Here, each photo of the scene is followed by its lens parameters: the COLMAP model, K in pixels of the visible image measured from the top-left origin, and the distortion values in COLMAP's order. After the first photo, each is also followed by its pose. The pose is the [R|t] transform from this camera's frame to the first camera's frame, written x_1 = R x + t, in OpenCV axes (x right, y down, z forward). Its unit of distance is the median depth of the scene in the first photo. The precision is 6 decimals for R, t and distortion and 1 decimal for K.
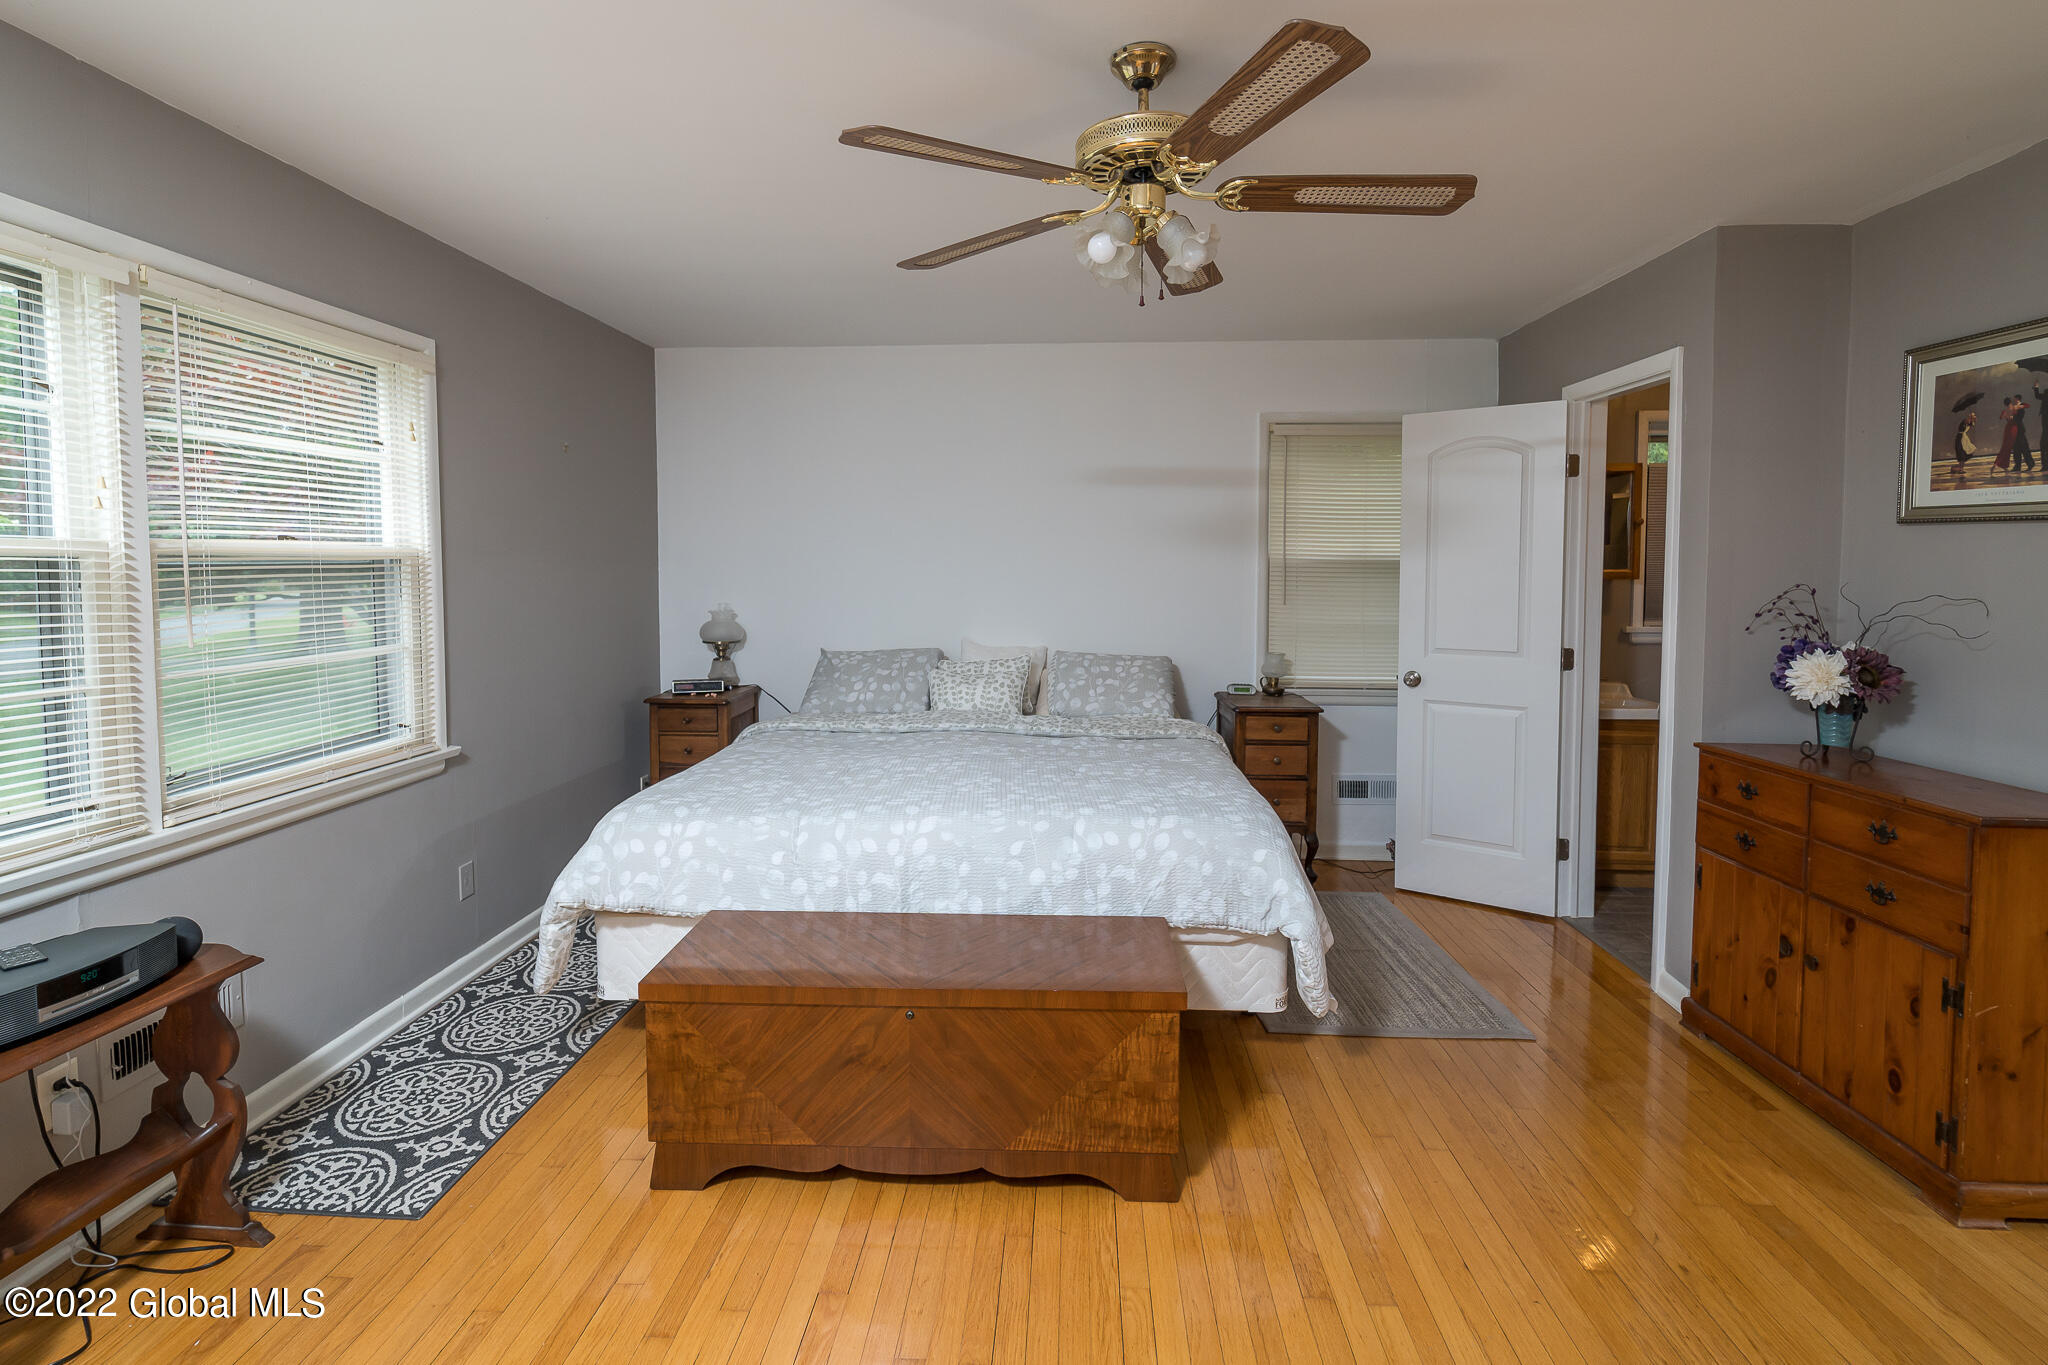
lens RADIAL K [[970.4, 0, 1022.3], [0, 970.4, 618.5], [0, 0, 1]] dist [0.002809, -0.000817]
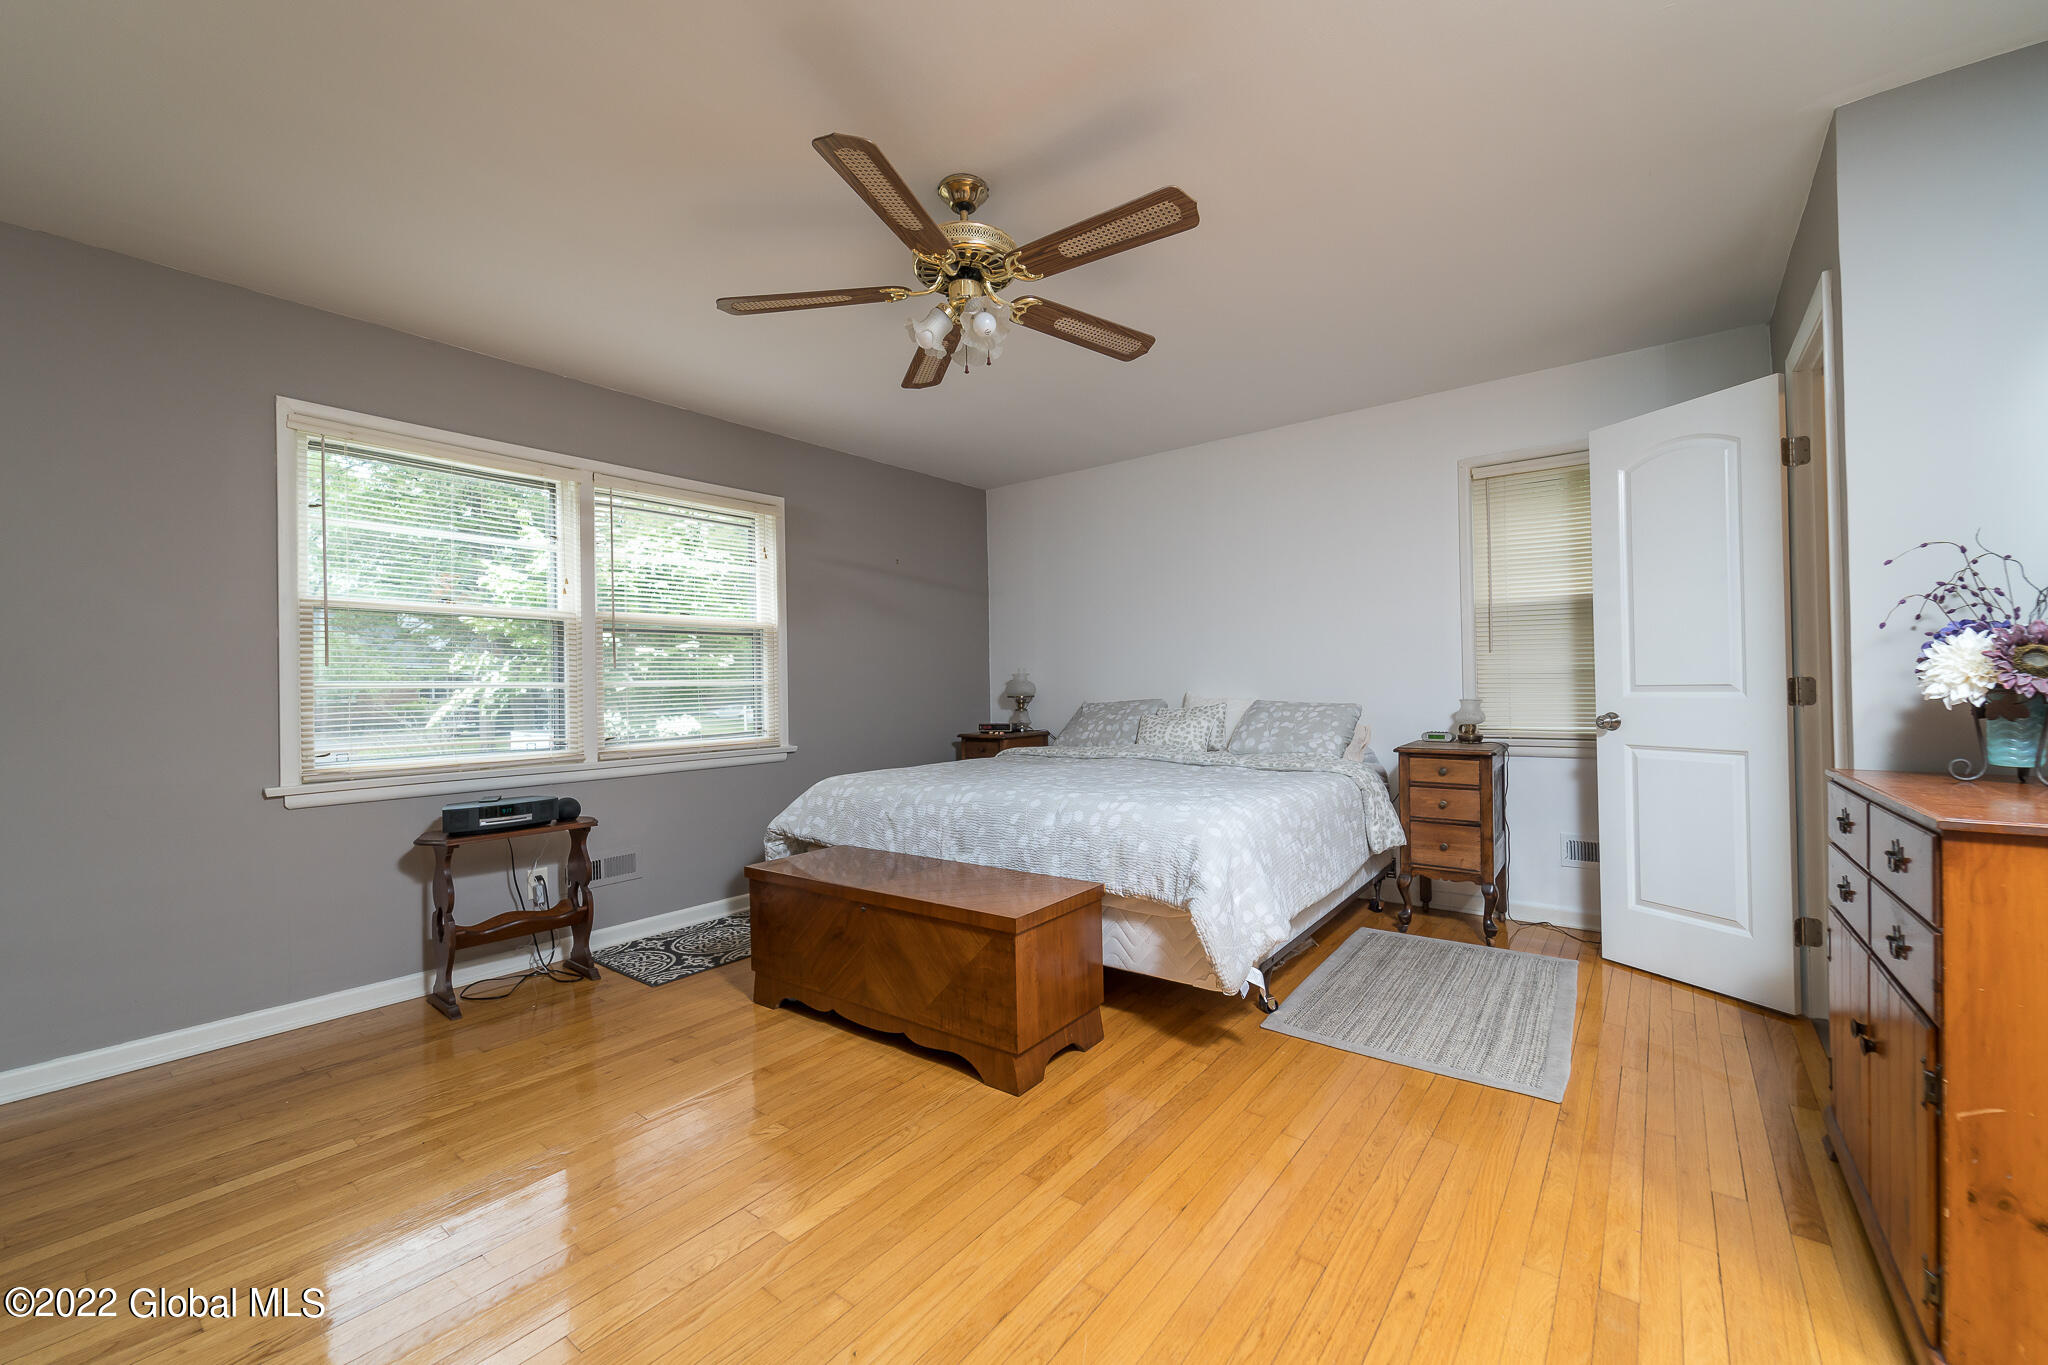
lens RADIAL K [[812.9, 0, 1027.3], [0, 812.9, 687.1], [0, 0, 1]] dist [0.003383, -0.002269]
pose [[0.823813, -0.018428, -0.566563, 0.517546], [-0.010585, 0.998797, -0.047879, 0.097626], [0.566763, 0.045440, 0.822627, 0.106124]]
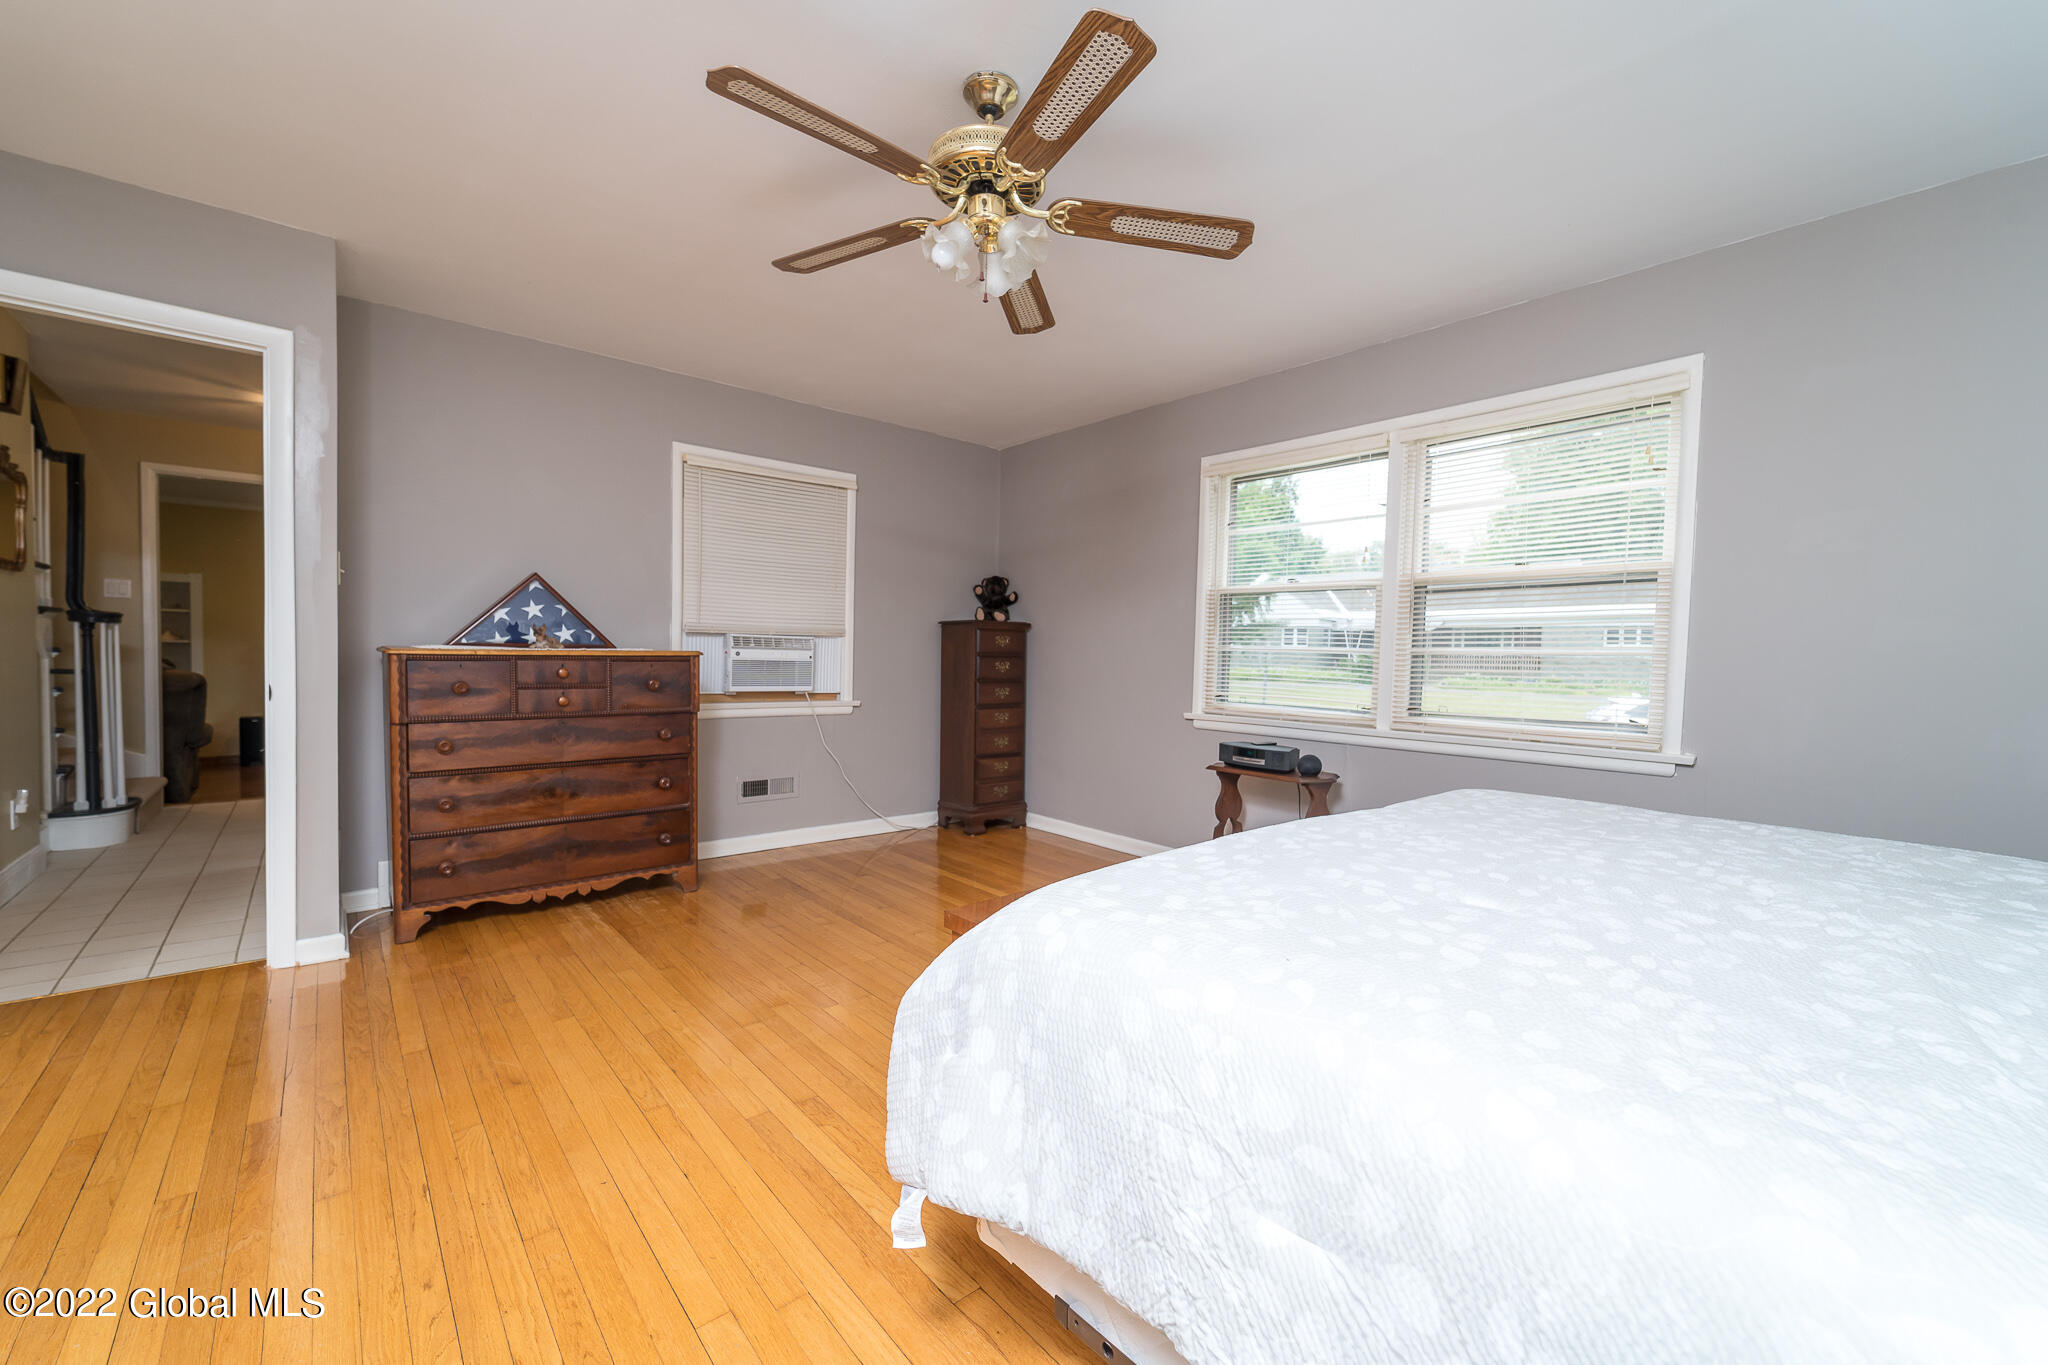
lens RADIAL K [[812.9, 0, 1023.5], [0, 812.9, 680.3], [0, 0, 1]] dist [0.003383, -0.002269]
pose [[-0.718545, 0.006115, -0.695454, 0.501385], [-0.056759, 0.996110, 0.067403, 0.041547], [0.693161, 0.087905, -0.715403, 1.150019]]
